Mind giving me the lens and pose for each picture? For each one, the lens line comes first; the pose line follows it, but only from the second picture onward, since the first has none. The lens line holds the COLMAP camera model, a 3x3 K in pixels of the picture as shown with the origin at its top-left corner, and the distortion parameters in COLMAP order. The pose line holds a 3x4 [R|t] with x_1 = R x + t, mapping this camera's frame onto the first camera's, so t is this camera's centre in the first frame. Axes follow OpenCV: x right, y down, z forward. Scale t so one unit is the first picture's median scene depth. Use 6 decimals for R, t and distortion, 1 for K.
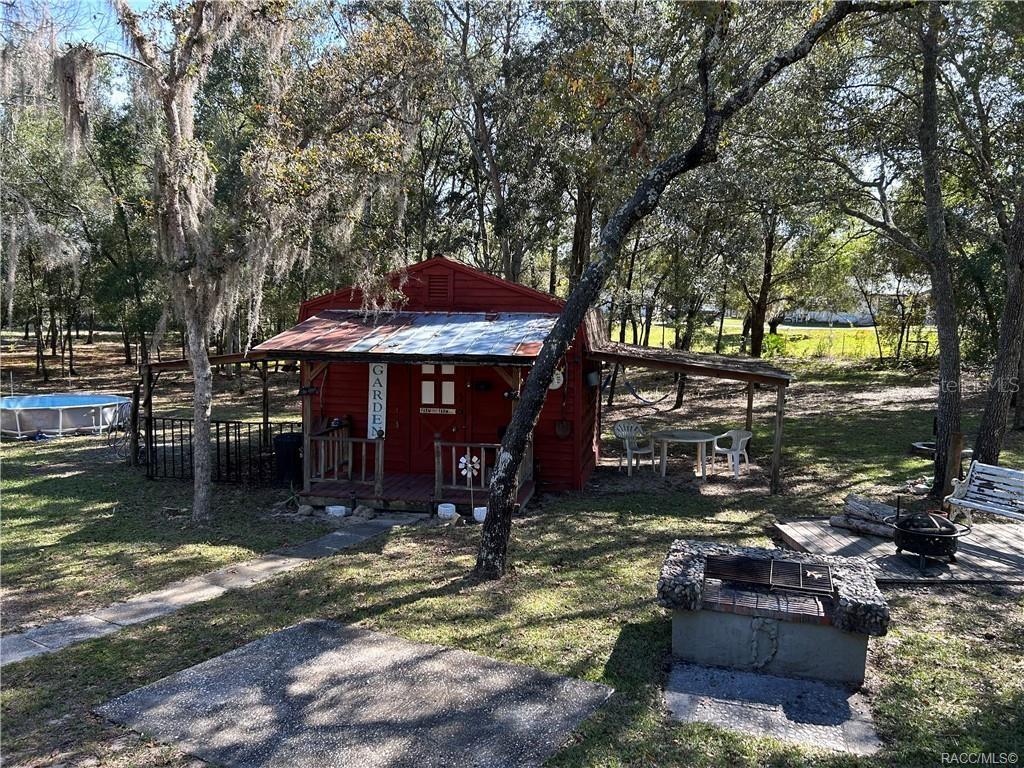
lens RADIAL K [[771.8, 0, 519.5], [0, 771.8, 389.3], [0, 0, 1]] dist [0.062321, -0.069119]
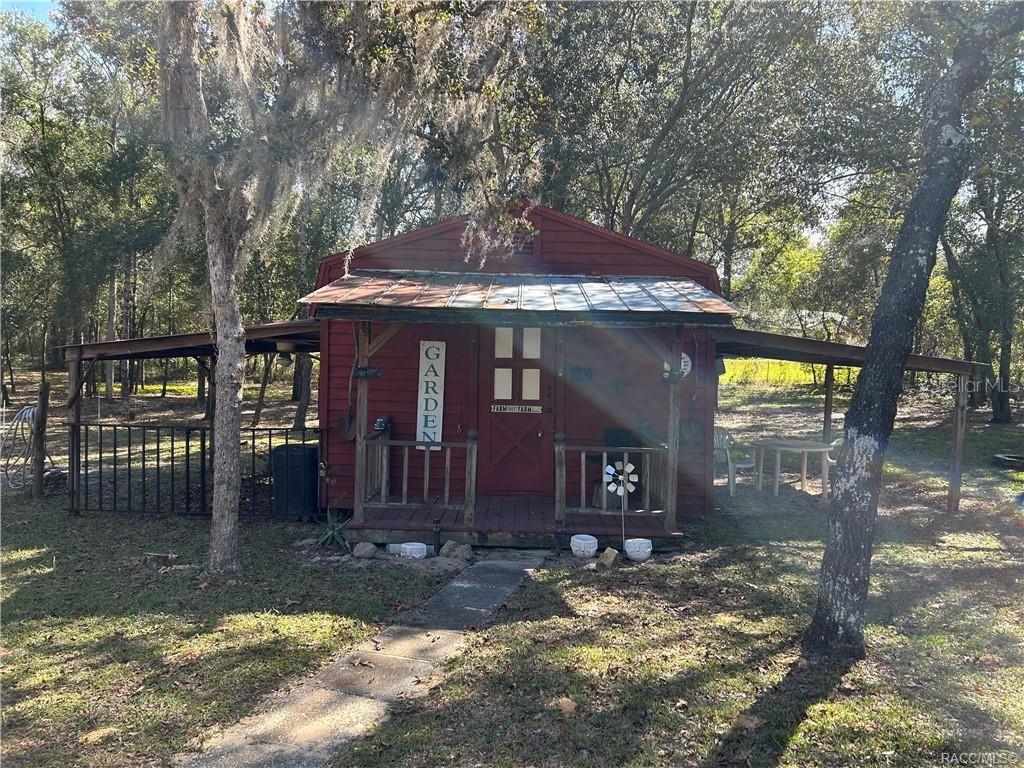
lens RADIAL K [[771.8, 0, 520.1], [0, 771.8, 387.7], [0, 0, 1]] dist [0.062321, -0.069119]
pose [[0.986085, 0.003204, 0.166214, -0.258868], [0.005305, 0.998698, -0.050728, 0.051974], [-0.166160, 0.050904, 0.984784, 0.324364]]
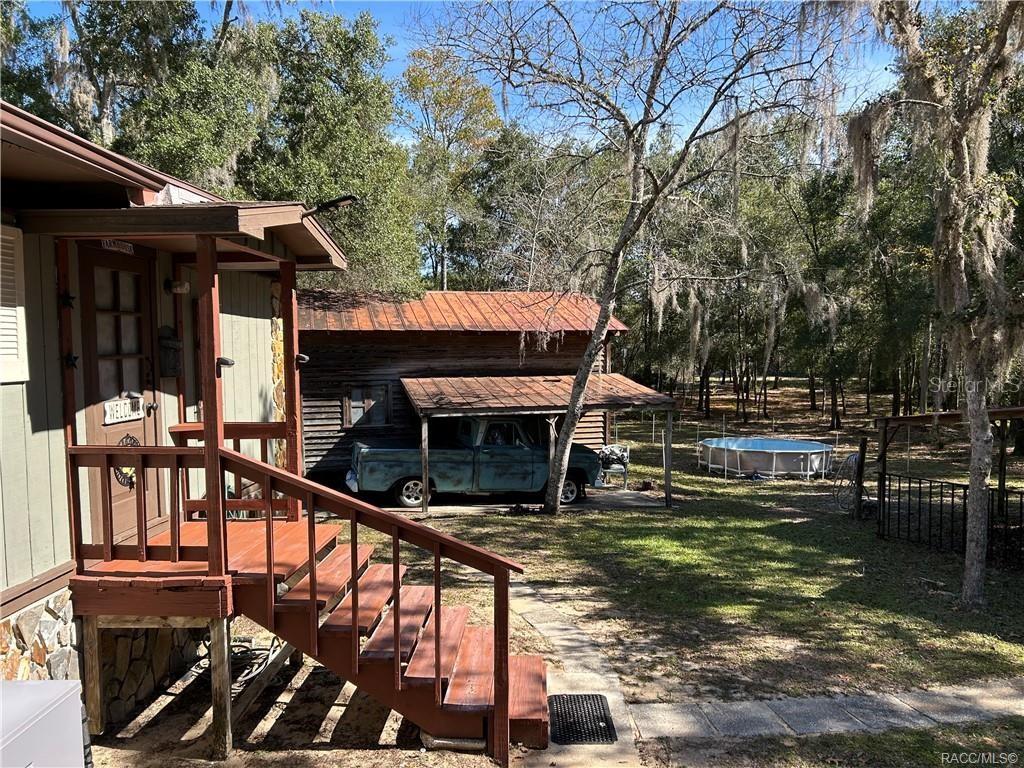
lens RADIAL K [[771.8, 0, 513.1], [0, 771.8, 392.5], [0, 0, 1]] dist [0.062321, -0.069119]
pose [[0.689001, 0.019448, -0.724500, -0.121040], [-0.057695, 0.997939, -0.028080, -0.012335], [0.722461, 0.061147, 0.688703, 0.005329]]
